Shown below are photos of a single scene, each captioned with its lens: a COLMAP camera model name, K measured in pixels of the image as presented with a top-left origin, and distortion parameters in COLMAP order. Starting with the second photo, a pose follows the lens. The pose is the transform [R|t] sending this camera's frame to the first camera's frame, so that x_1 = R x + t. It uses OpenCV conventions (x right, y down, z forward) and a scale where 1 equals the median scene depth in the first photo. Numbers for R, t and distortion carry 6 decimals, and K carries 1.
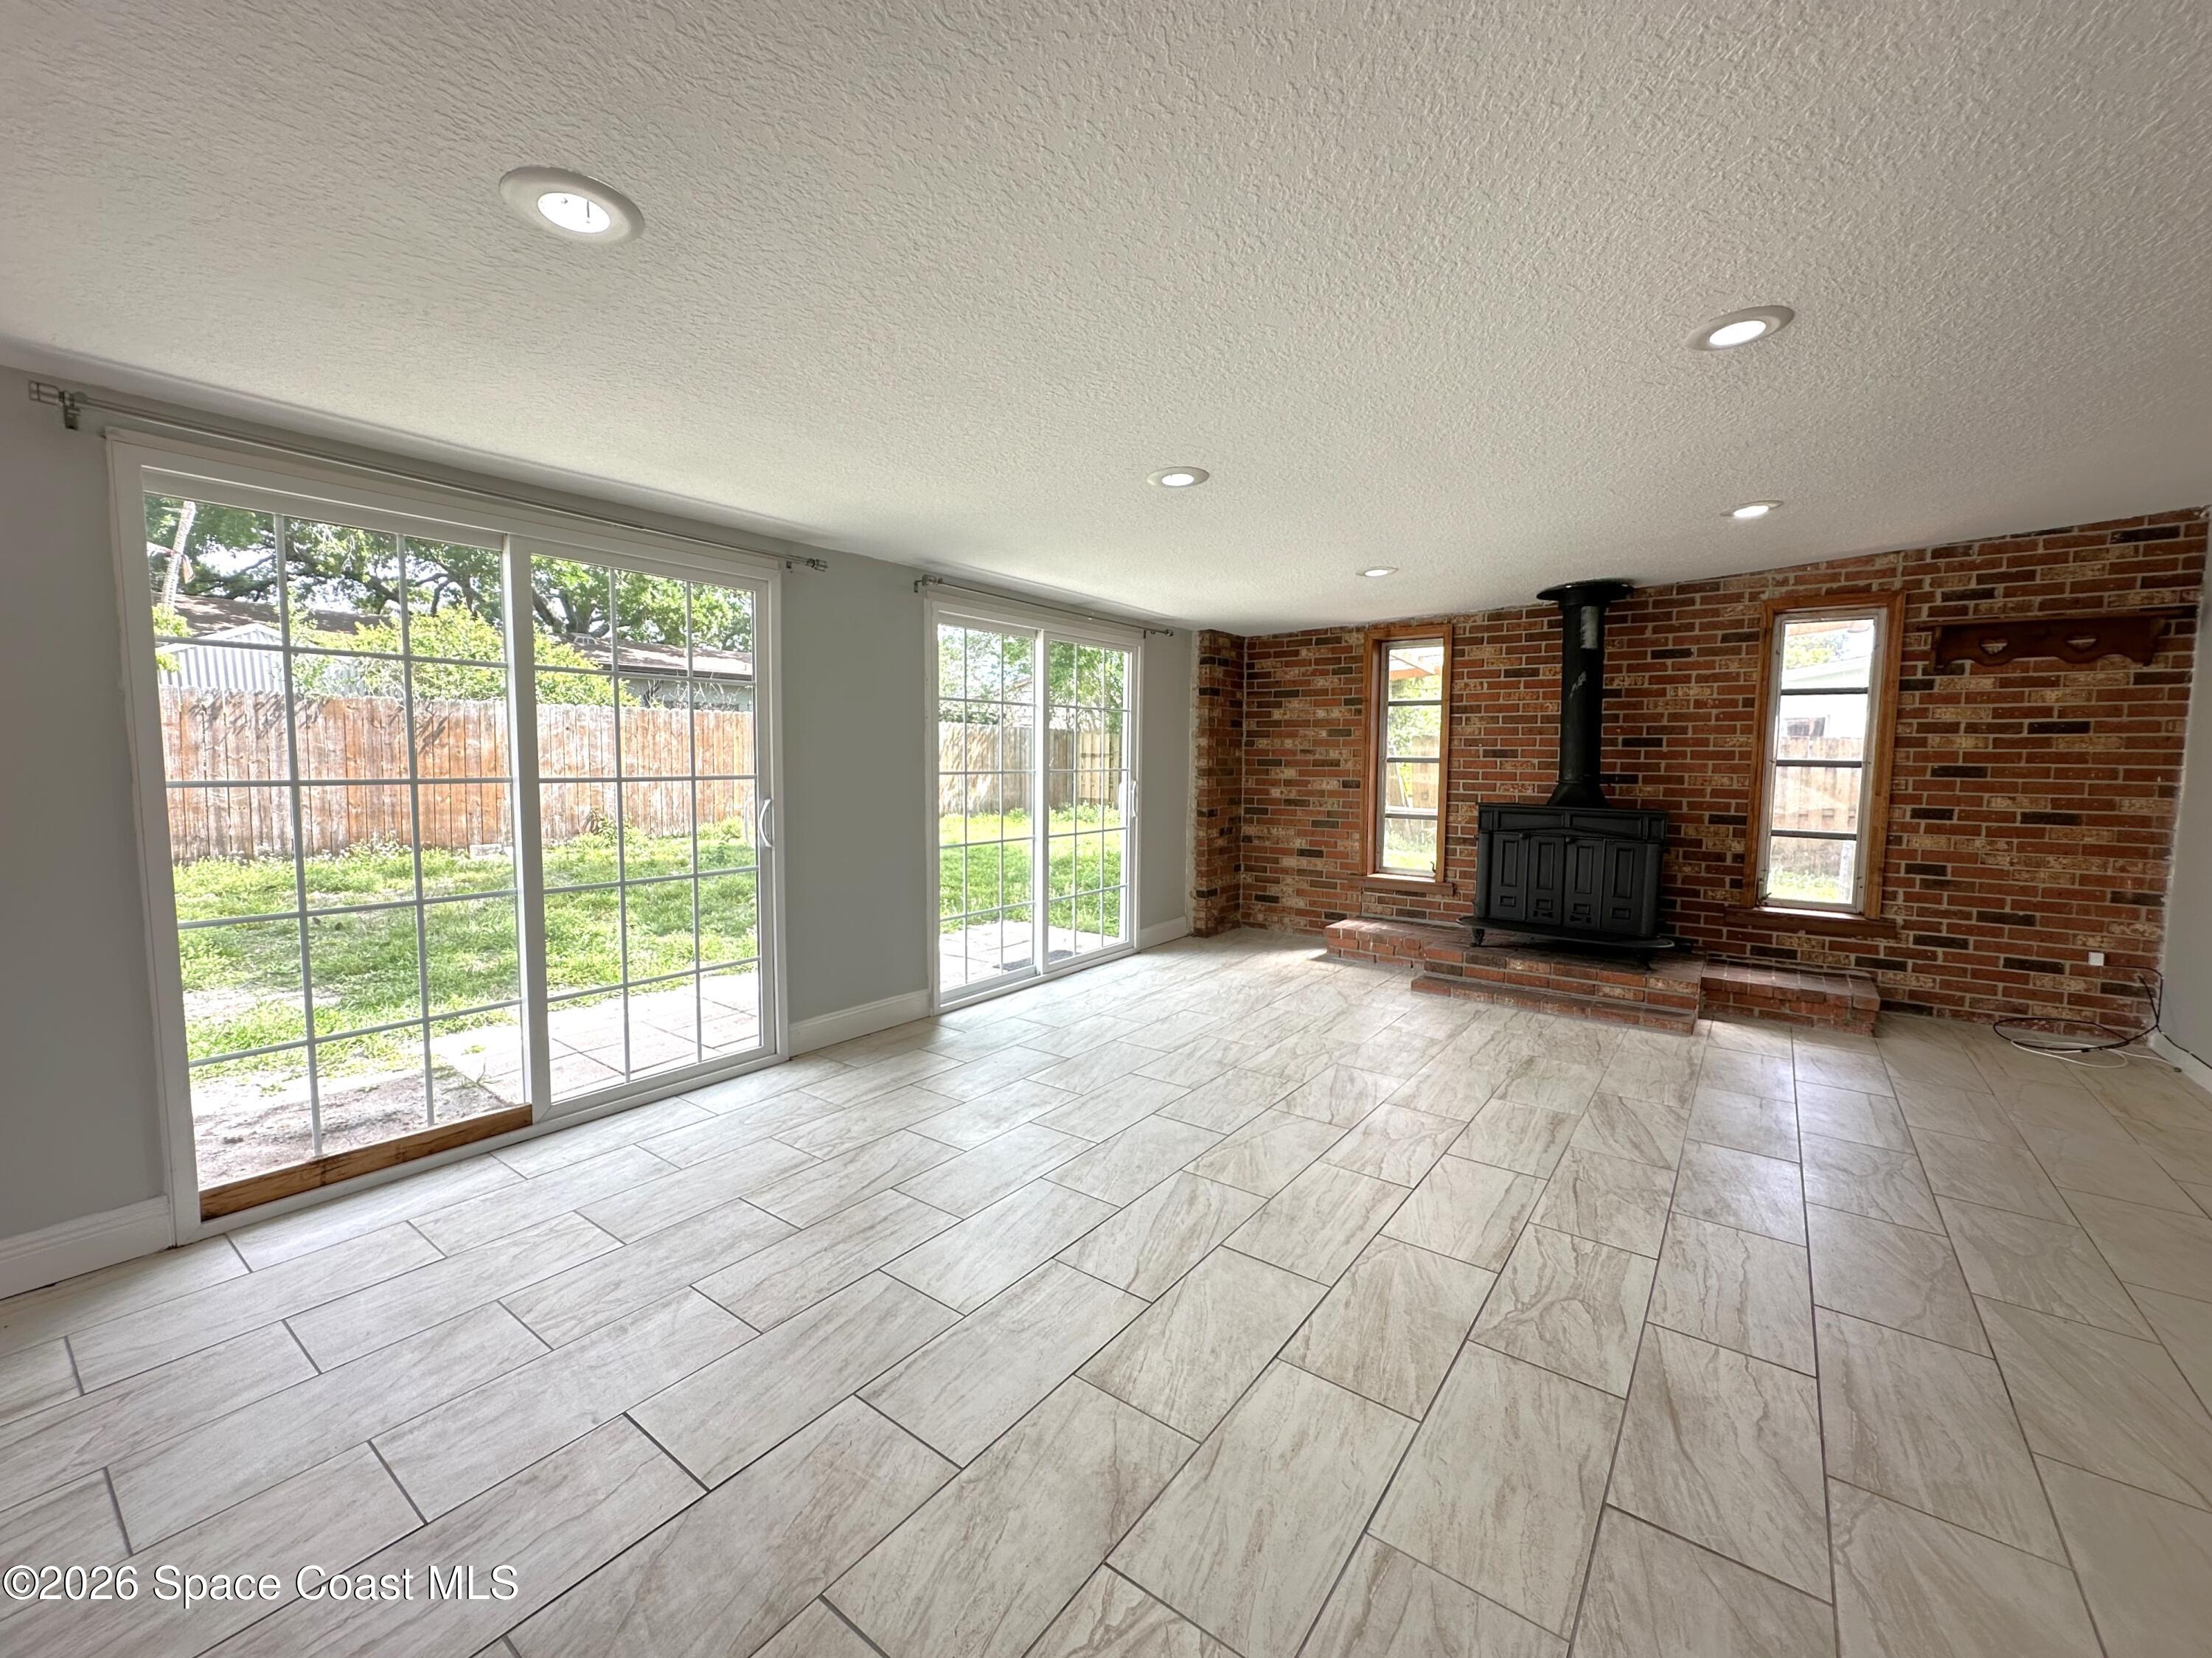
lens RADIAL K [[917.6, 0, 1092.1], [0, 917.6, 828.6], [0, 0, 1]] dist [0.000655, 0.000120]
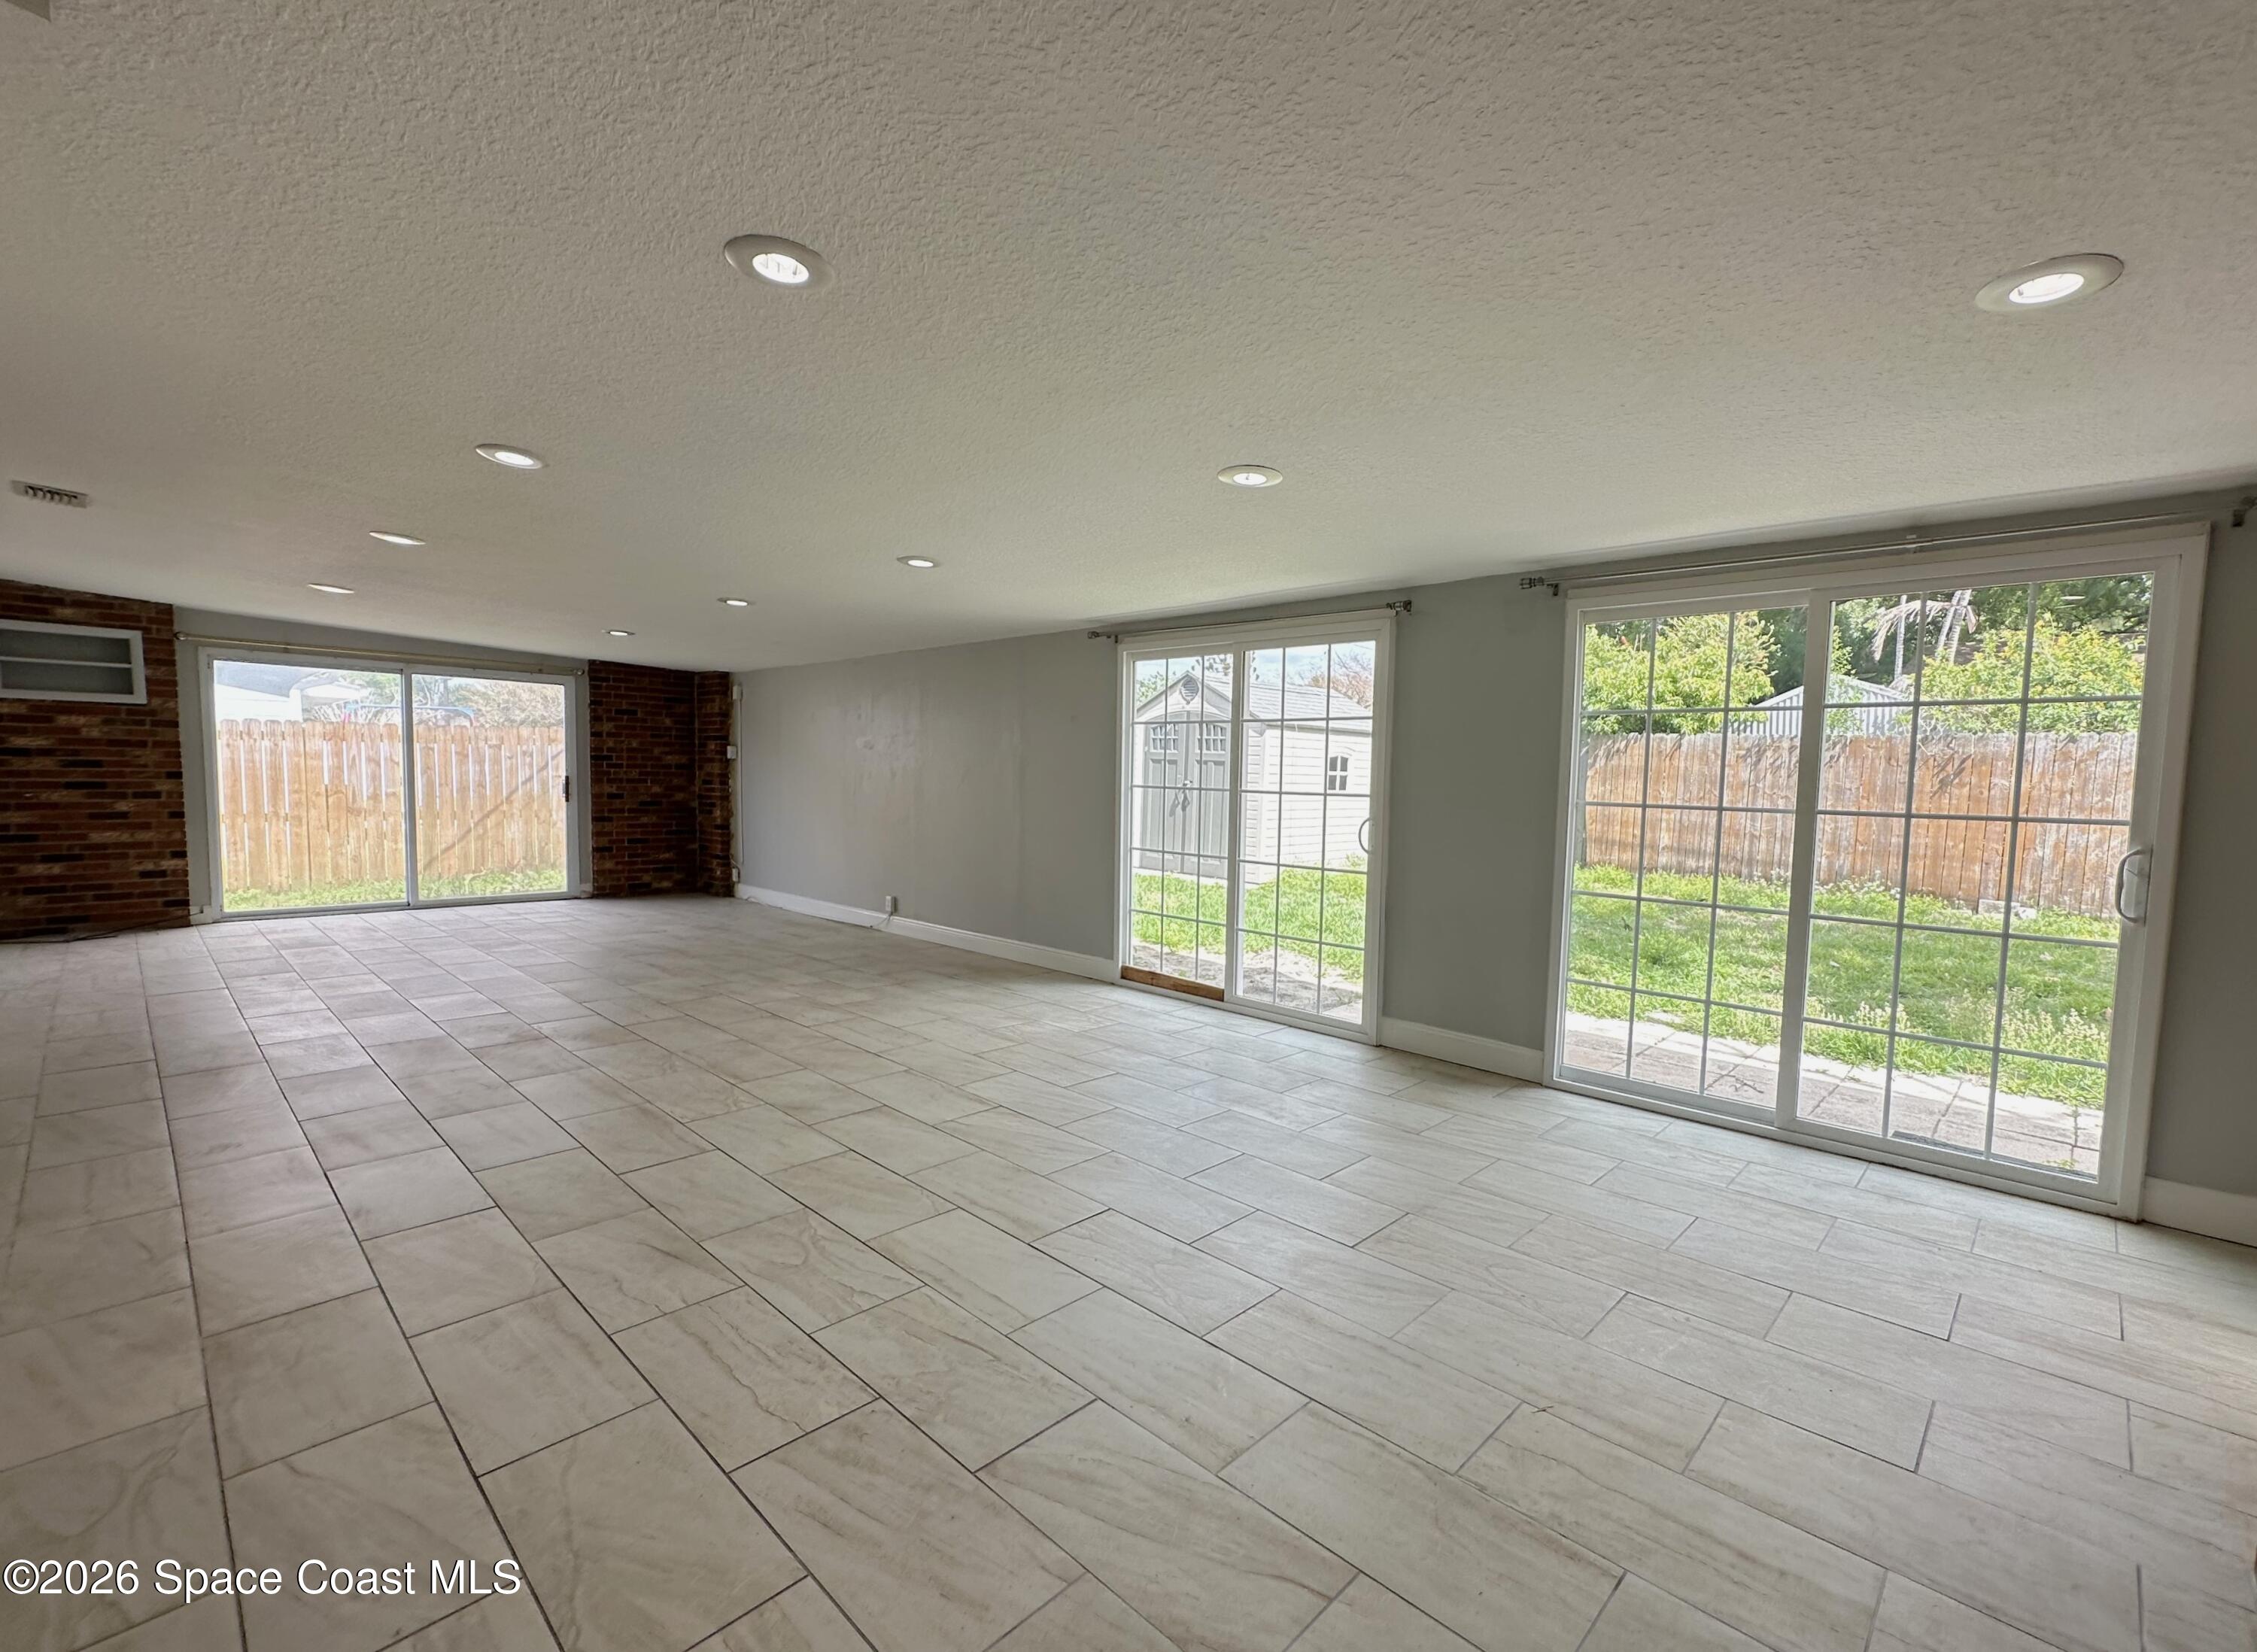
lens RADIAL K [[968.8, 0, 1128.5], [0, 968.8, 826.0], [0, 0, 1]] dist [-0.002218, -0.000140]
pose [[-0.135259, 0.045363, -0.989771, 0.976420], [-0.104166, 0.992764, 0.059735, -0.062573], [0.985319, 0.111180, -0.129555, 0.912152]]
